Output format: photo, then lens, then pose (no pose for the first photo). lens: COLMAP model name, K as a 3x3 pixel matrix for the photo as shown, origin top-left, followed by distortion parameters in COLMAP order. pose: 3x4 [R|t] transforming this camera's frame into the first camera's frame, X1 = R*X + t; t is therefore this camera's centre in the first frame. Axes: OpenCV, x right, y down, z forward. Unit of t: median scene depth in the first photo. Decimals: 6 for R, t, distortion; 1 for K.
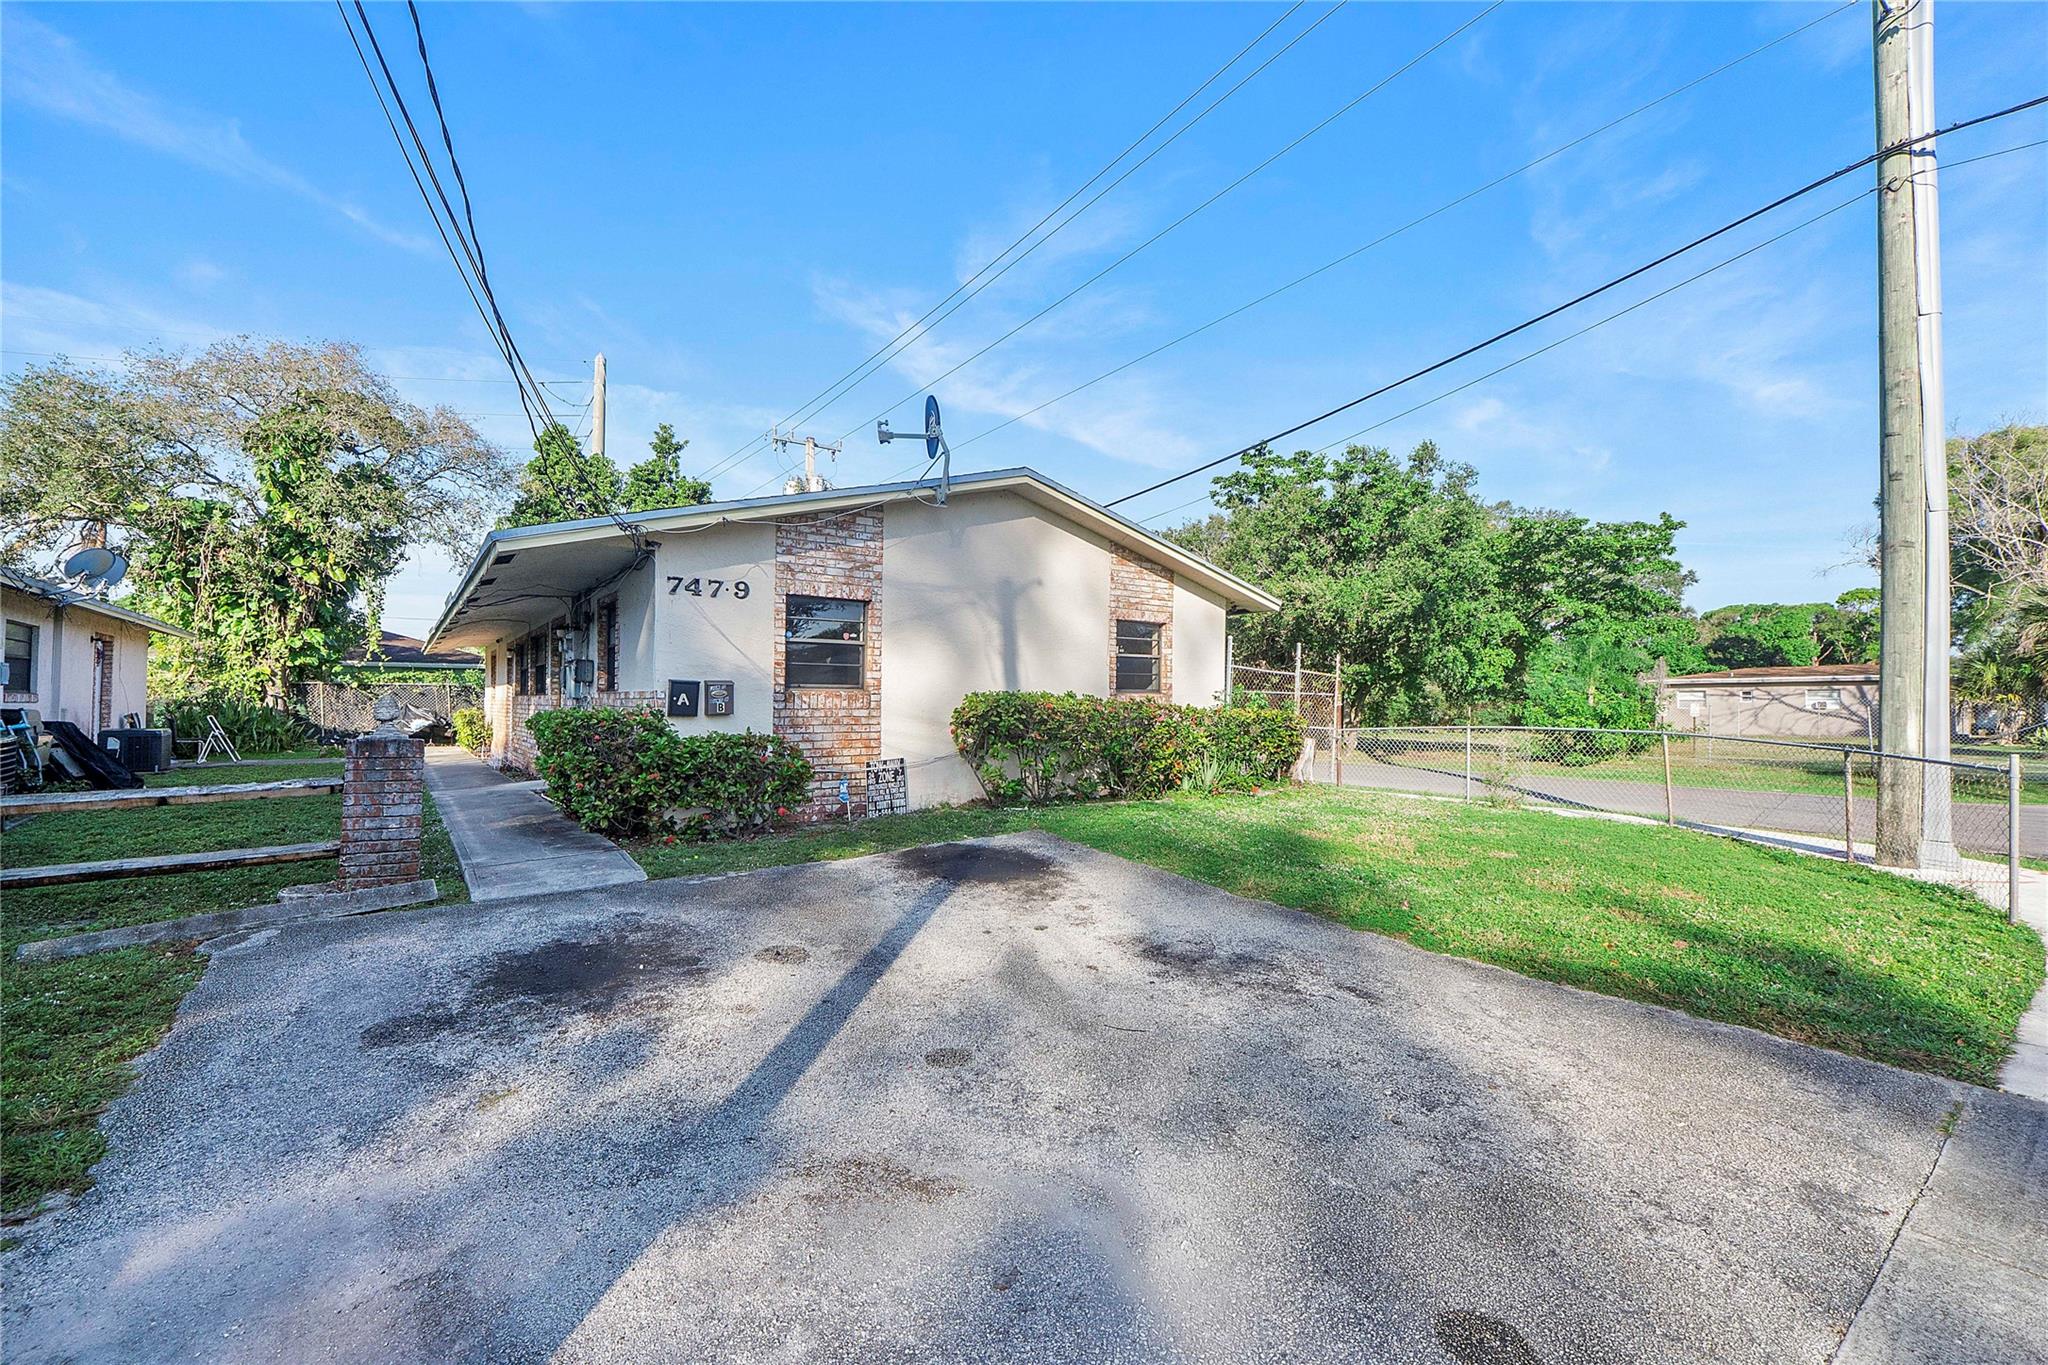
lens RADIAL K [[877.6, 0, 1023.1], [0, 877.6, 683.8], [0, 0, 1]] dist [0.000386, -0.000313]
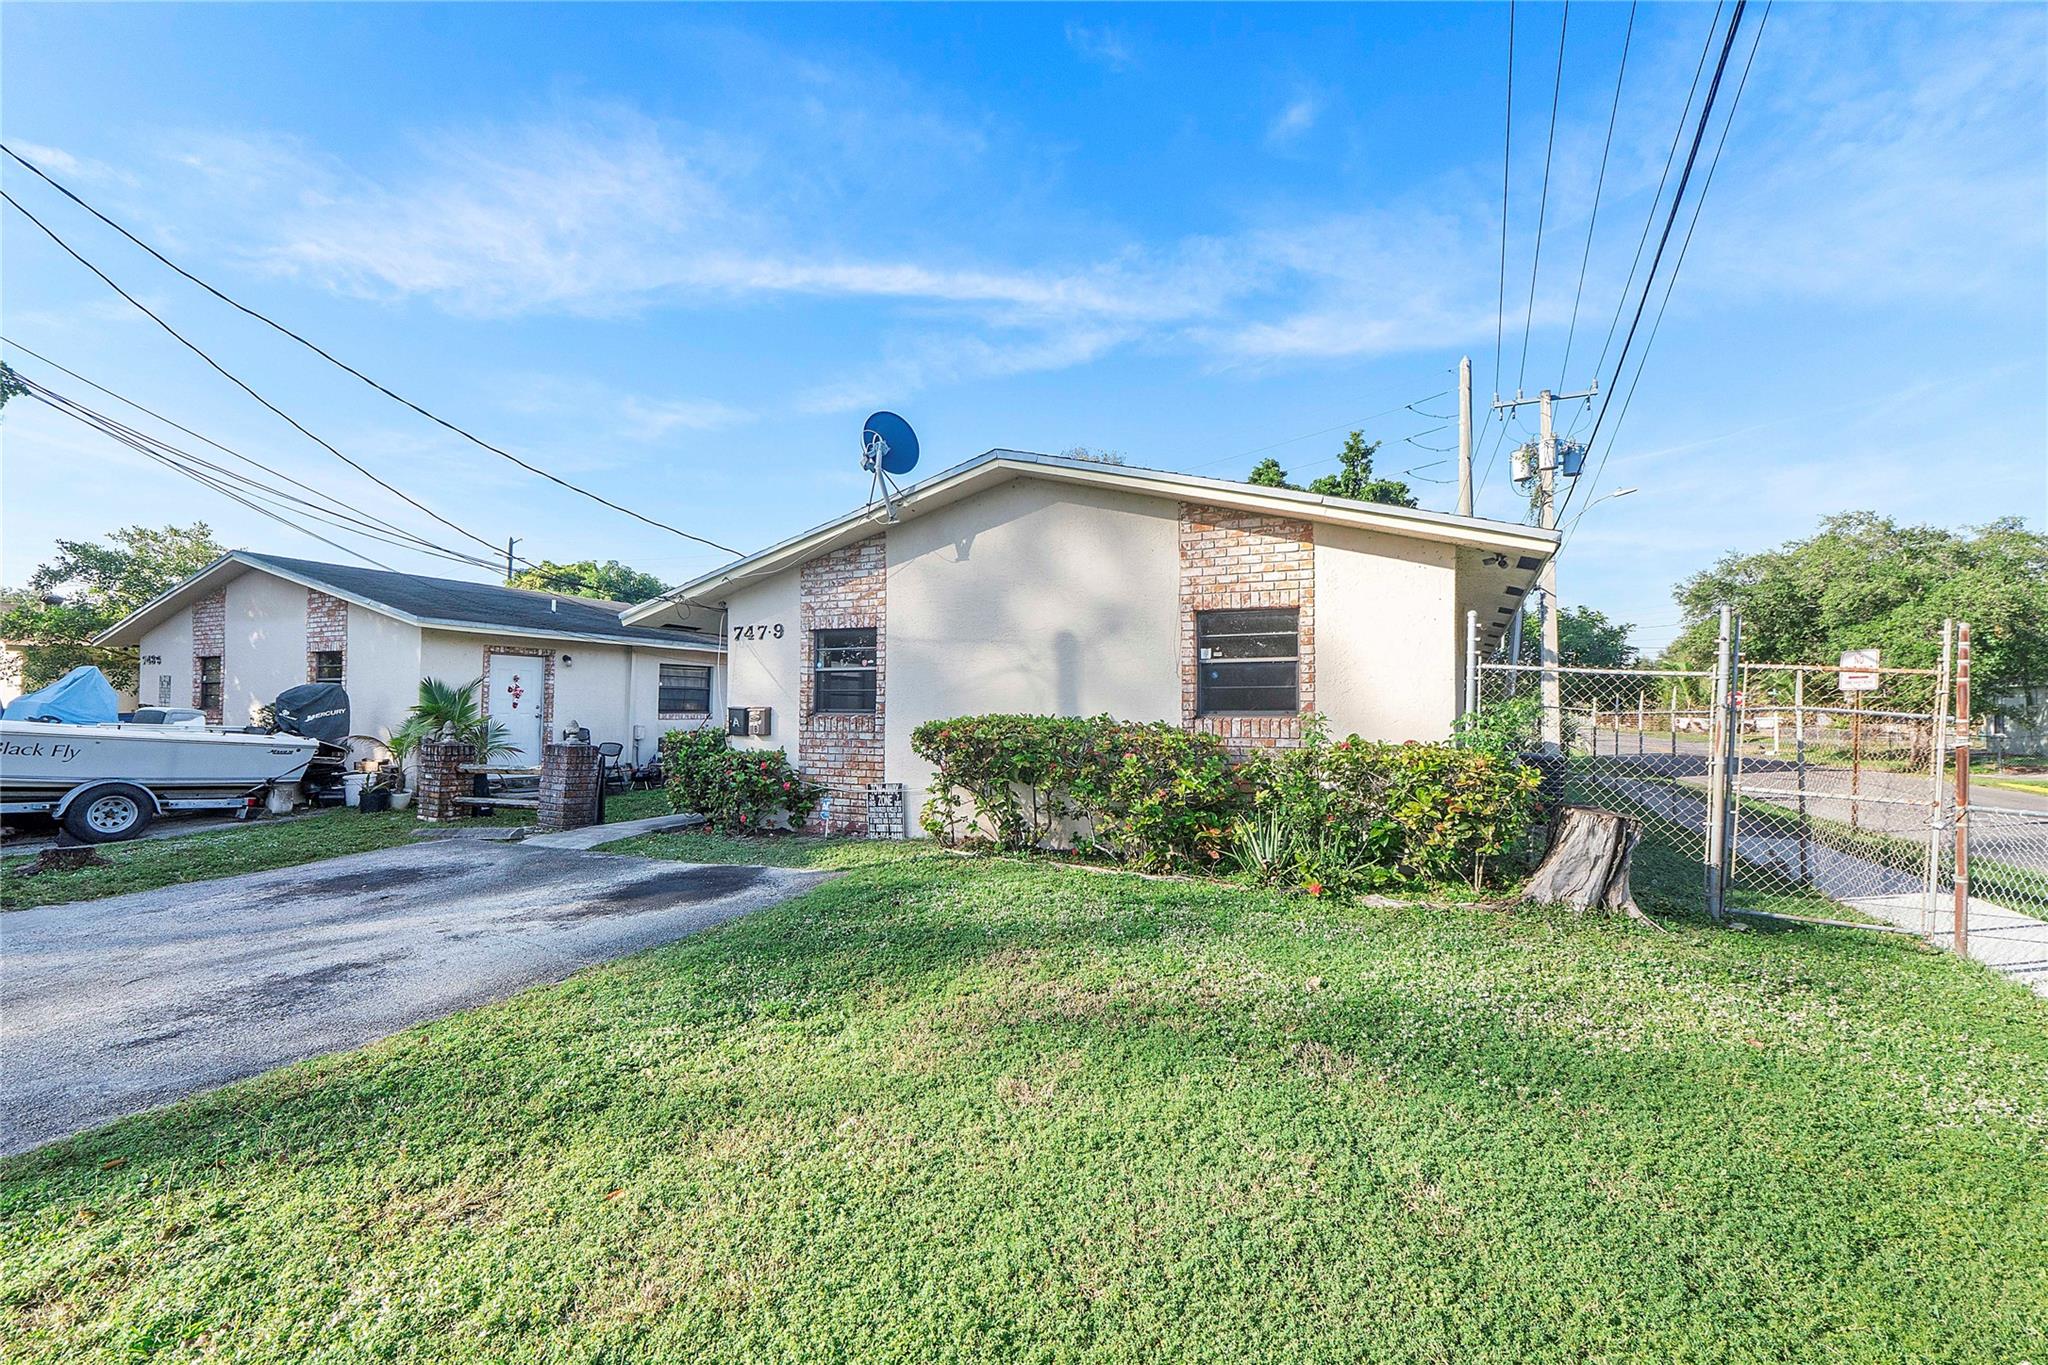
lens RADIAL K [[877.6, 0, 1023.3], [0, 877.6, 689.9], [0, 0, 1]] dist [0.000386, -0.000313]
pose [[0.457510, -0.022888, -0.888910, 0.819790], [0.015559, 0.999722, -0.017733, -0.000227], [0.889068, -0.005717, 0.457739, 0.686768]]
